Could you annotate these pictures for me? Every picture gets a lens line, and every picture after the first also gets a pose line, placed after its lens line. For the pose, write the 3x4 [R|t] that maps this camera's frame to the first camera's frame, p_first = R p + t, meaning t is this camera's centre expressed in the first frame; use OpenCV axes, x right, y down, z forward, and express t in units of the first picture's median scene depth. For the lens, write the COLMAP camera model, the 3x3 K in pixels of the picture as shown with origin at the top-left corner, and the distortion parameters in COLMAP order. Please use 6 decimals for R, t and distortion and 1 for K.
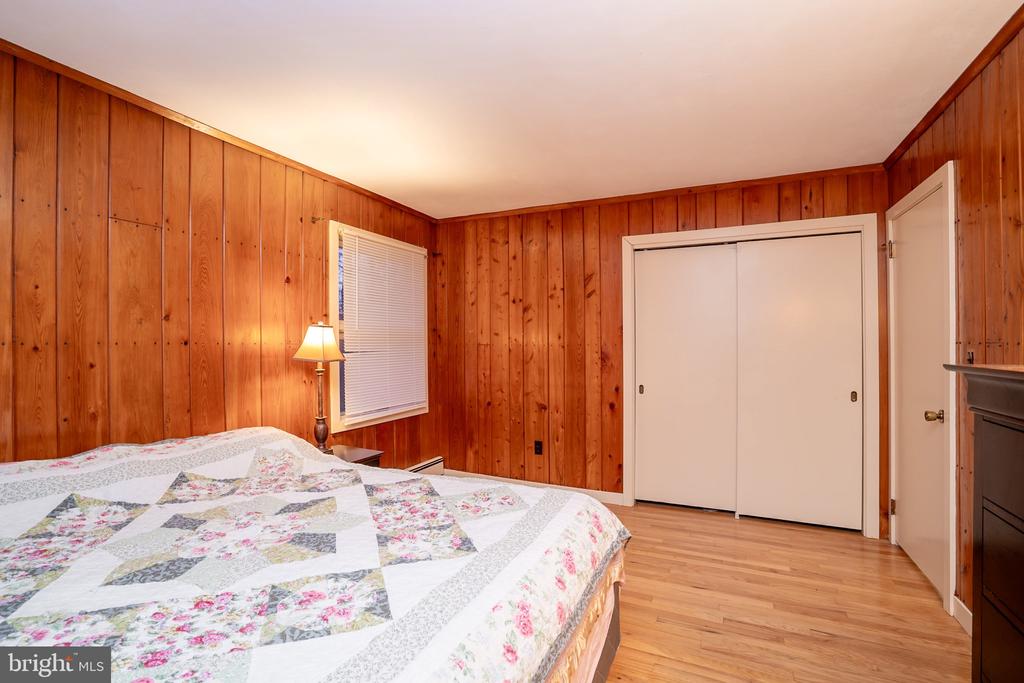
lens RADIAL K [[476.9, 0, 512.6], [0, 476.9, 341.4], [0, 0, 1]] dist [-0.005882, -0.000308]
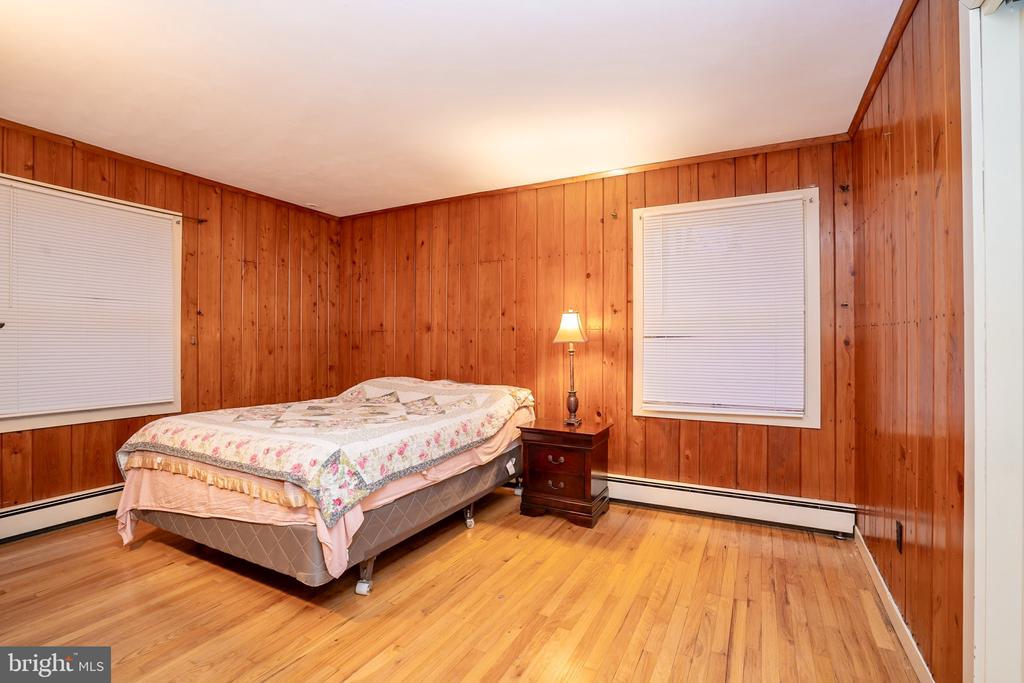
lens RADIAL K [[476.9, 0, 514.4], [0, 476.9, 340.7], [0, 0, 1]] dist [-0.005882, -0.000308]
pose [[-0.030965, 0.004282, -0.999511, 0.774244], [0.006390, 0.999971, 0.004086, 0.030249], [0.999500, -0.006260, -0.030992, 0.901688]]
